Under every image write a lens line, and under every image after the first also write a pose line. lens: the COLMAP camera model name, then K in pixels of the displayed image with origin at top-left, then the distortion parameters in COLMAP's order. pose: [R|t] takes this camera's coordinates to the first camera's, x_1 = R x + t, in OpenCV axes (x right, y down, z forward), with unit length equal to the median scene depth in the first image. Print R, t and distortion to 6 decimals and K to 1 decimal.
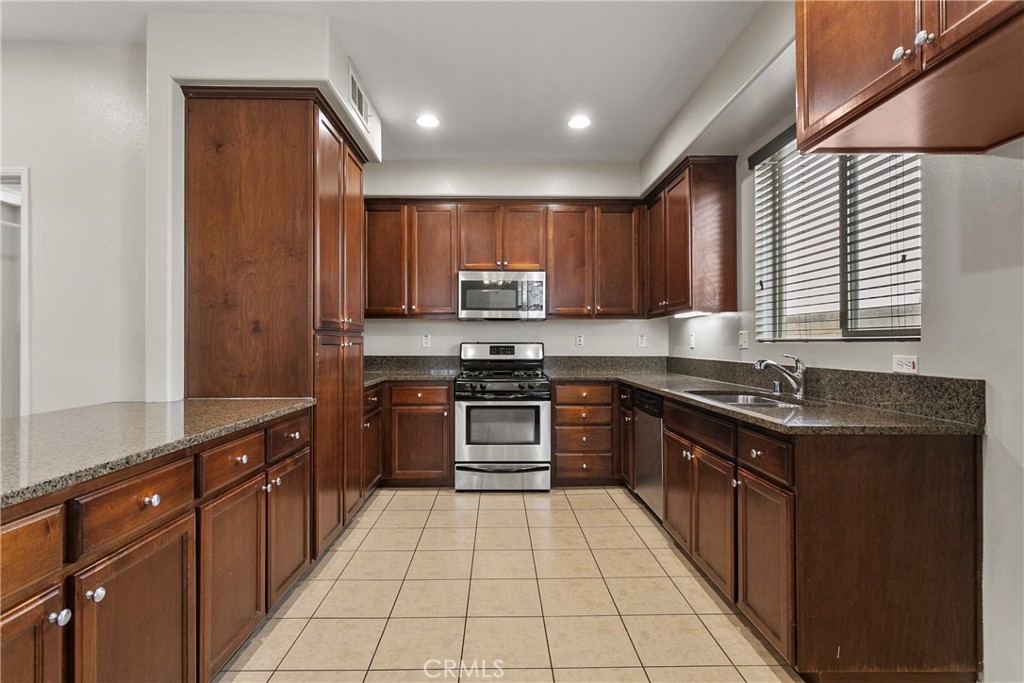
lens RADIAL K [[484.2, 0, 508.5], [0, 484.2, 337.9], [0, 0, 1]] dist [0.003224, 0.000380]
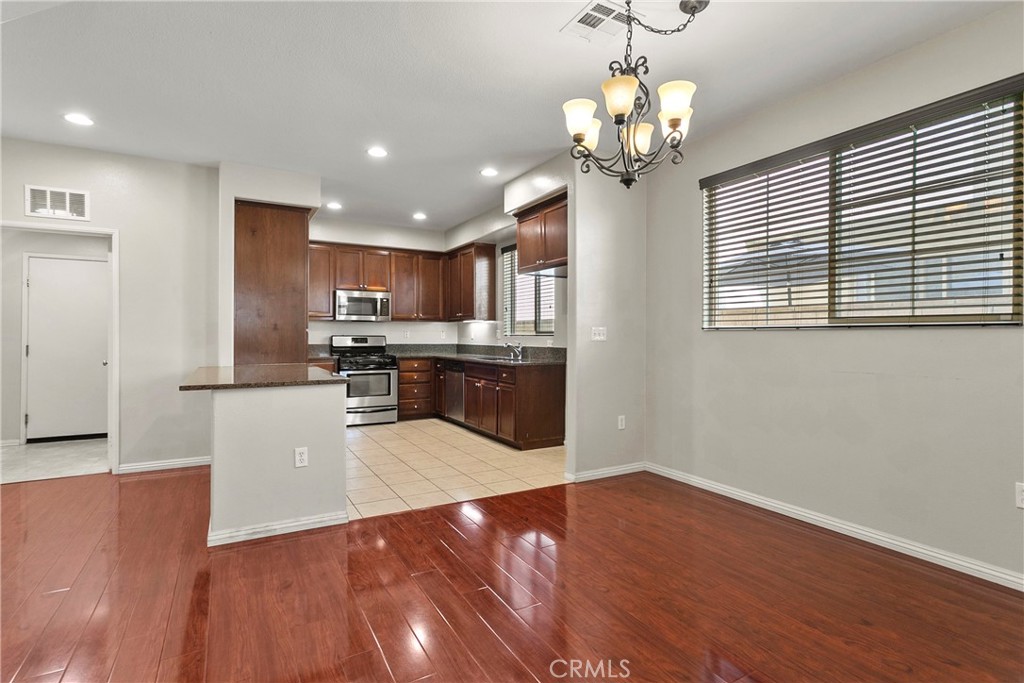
lens RADIAL K [[500.3, 0, 501.4], [0, 500.3, 335.7], [0, 0, 1]] dist [0.003312, 0.000865]
pose [[0.889357, 0.003263, 0.457202, -0.393503], [-0.007517, 0.999944, 0.007486, -0.006655], [-0.457152, -0.010094, 0.889331, -0.741153]]
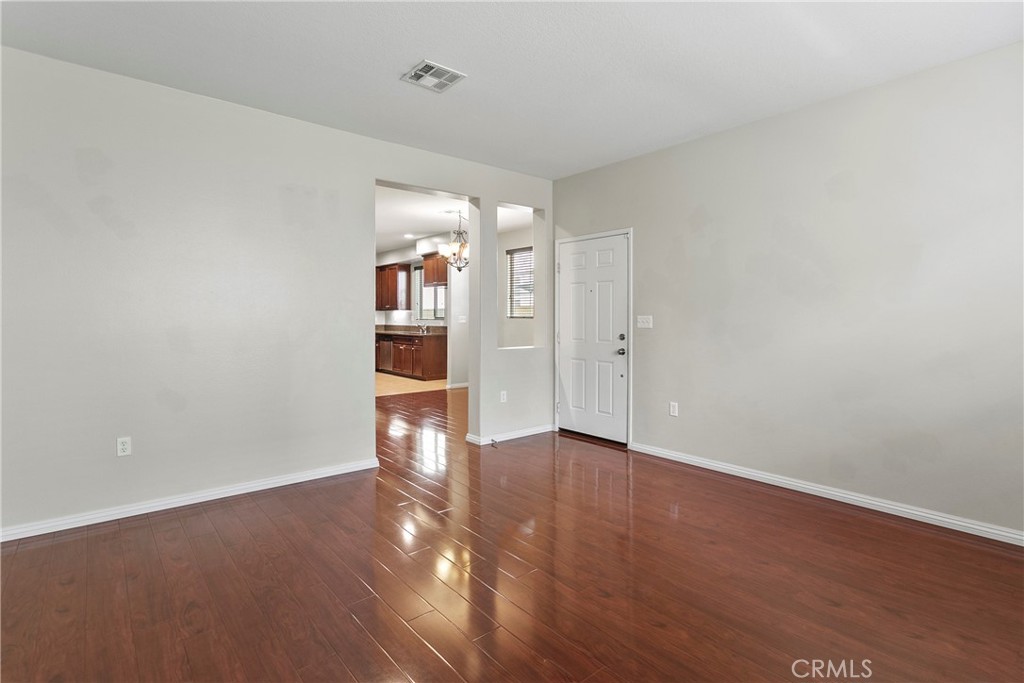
lens RADIAL K [[504.7, 0, 510.4], [0, 504.7, 319.6], [0, 0, 1]] dist [0.018730, 0.000177]
pose [[0.782503, -0.001841, 0.622645, -0.983691], [-0.007557, 0.999894, 0.012453, -0.033839], [-0.622601, -0.014450, 0.782406, -1.829149]]
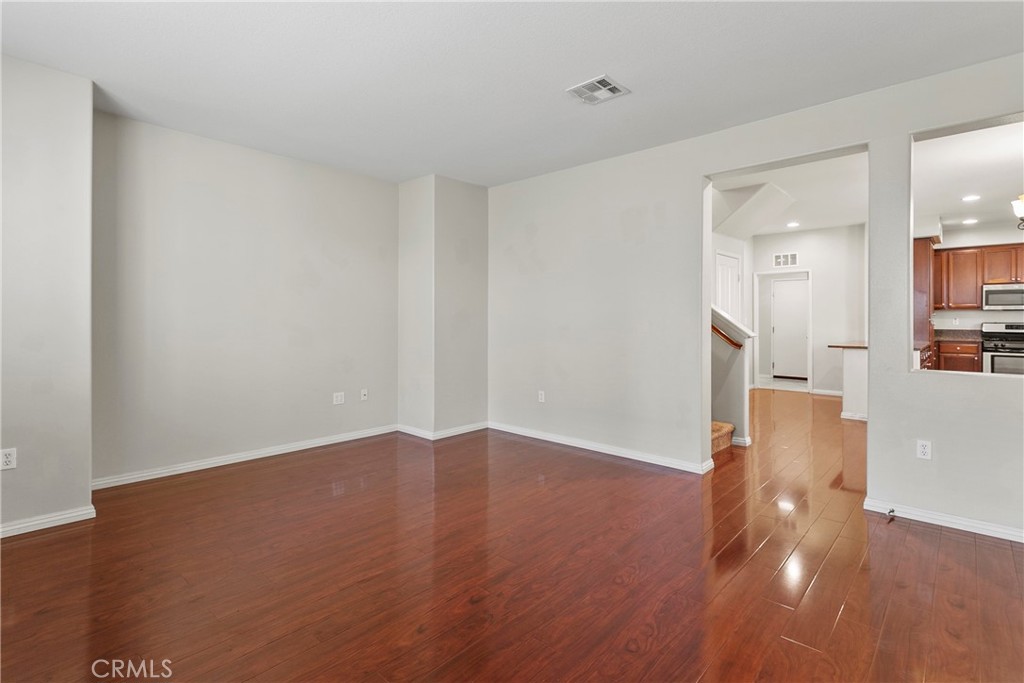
lens RADIAL K [[494.8, 0, 510.4], [0, 494.8, 320.1], [0, 0, 1]] dist [0.003426, 0.000900]
pose [[0.718242, 0.001586, -0.695791, -0.084816], [0.007109, 0.999928, 0.009617, -0.034682], [0.695757, -0.011853, 0.718179, -1.815914]]
